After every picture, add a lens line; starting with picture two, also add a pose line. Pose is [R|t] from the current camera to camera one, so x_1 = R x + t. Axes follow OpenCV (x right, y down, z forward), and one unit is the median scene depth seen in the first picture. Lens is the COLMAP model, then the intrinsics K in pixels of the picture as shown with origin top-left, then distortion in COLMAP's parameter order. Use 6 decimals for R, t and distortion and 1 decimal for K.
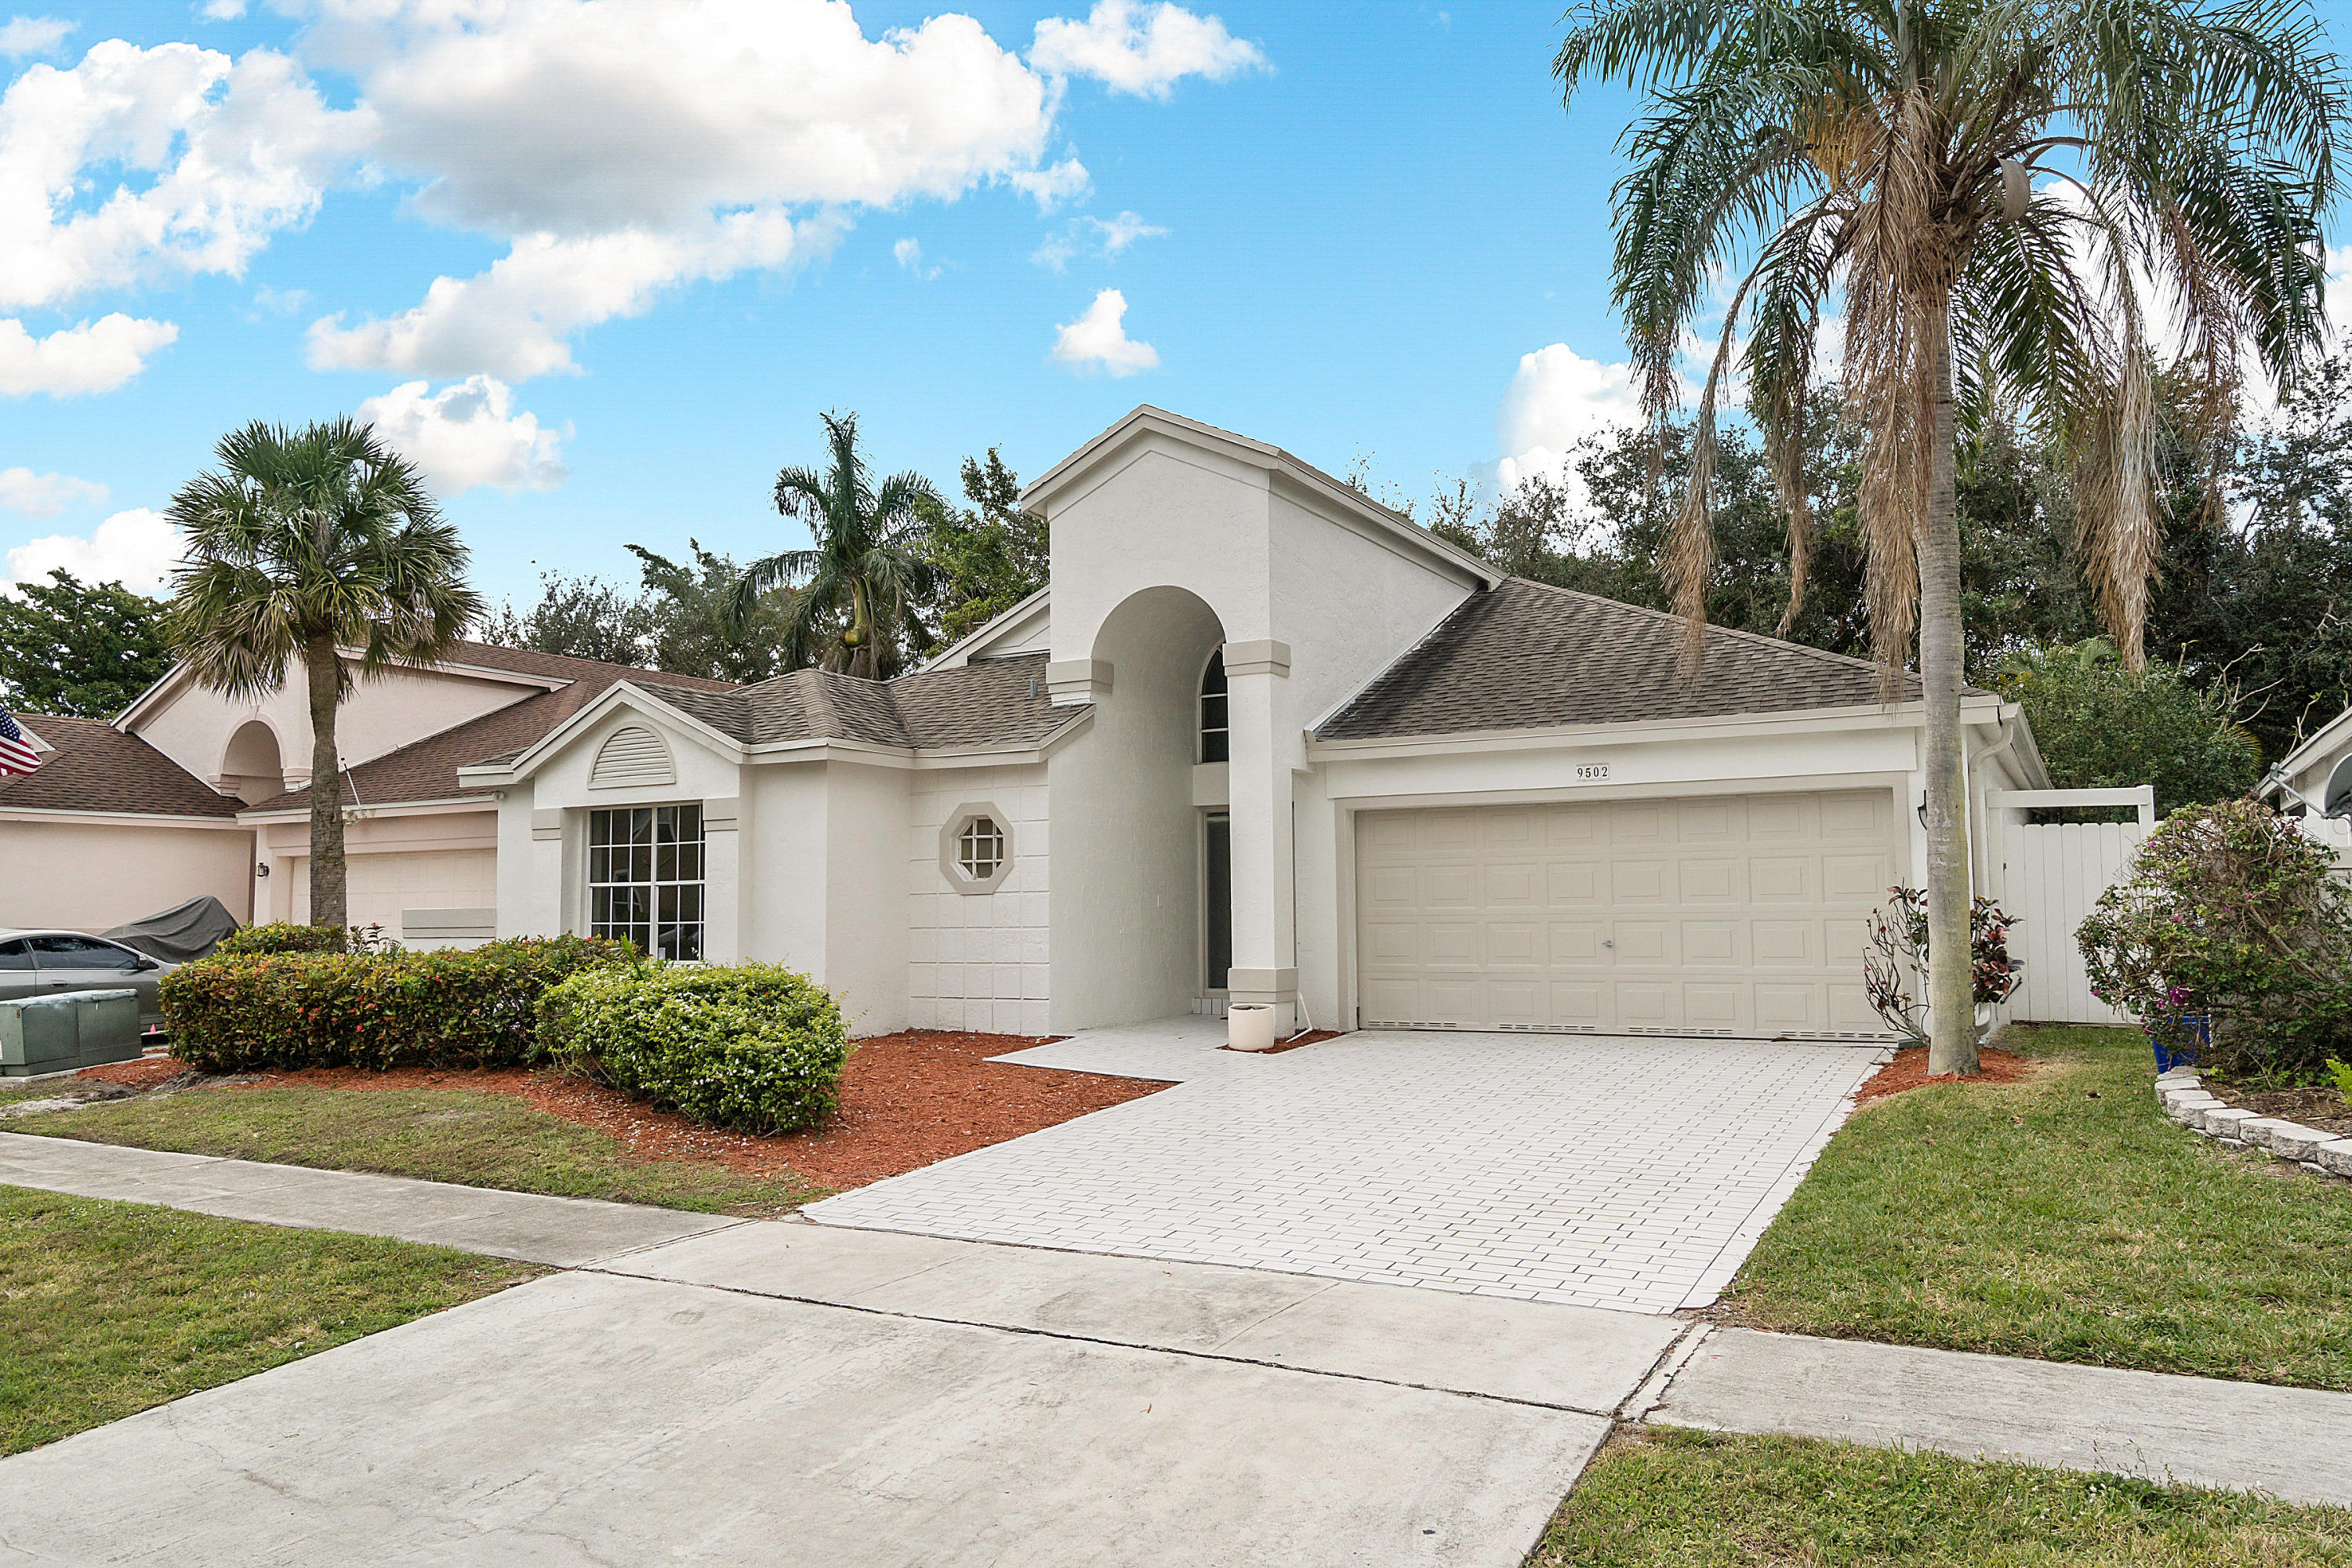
lens RADIAL K [[1570.9, 0, 1174.2], [0, 1570.9, 784.2], [0, 0, 1]] dist [-0.005378, 0.000477]
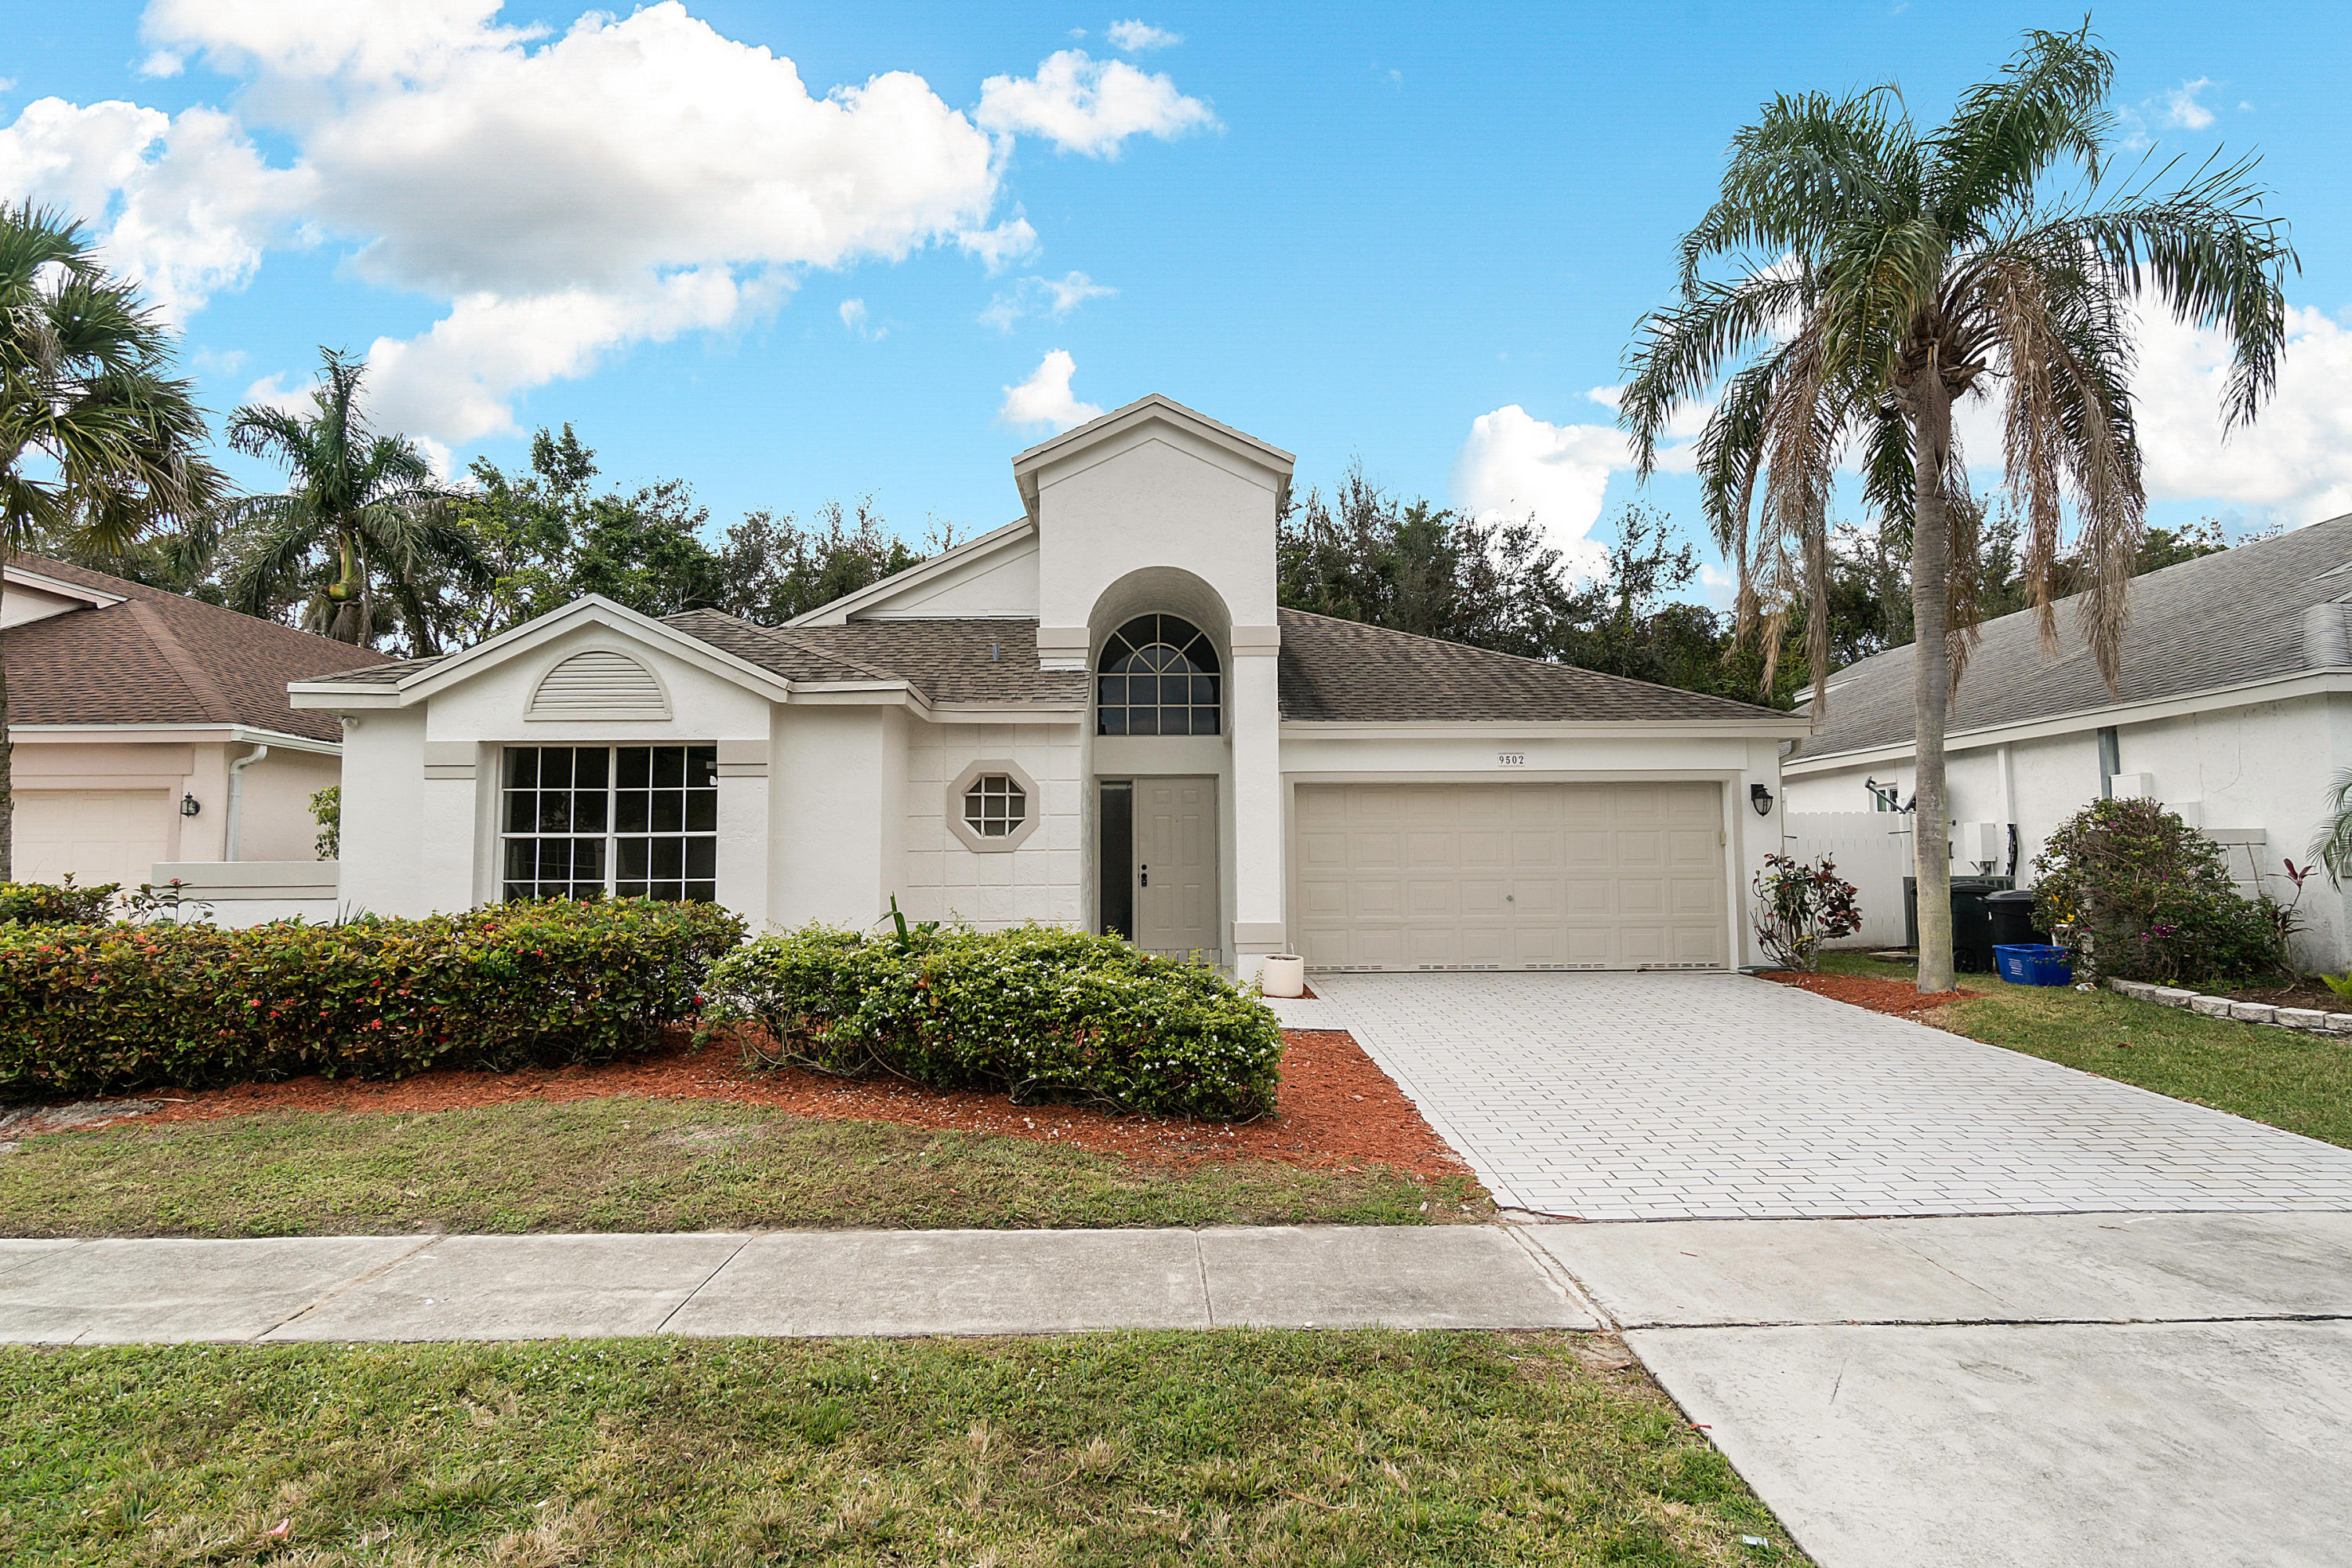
lens RADIAL K [[1214.0, 0, 1180.7], [0, 1214.0, 782.6], [0, 0, 1]] dist [0.006582, 0.000675]
pose [[0.869294, 0.041123, 0.492582, -0.396648], [-0.043245, 0.999039, -0.007087, 0.026249], [-0.492400, -0.015141, 0.870237, 0.270714]]
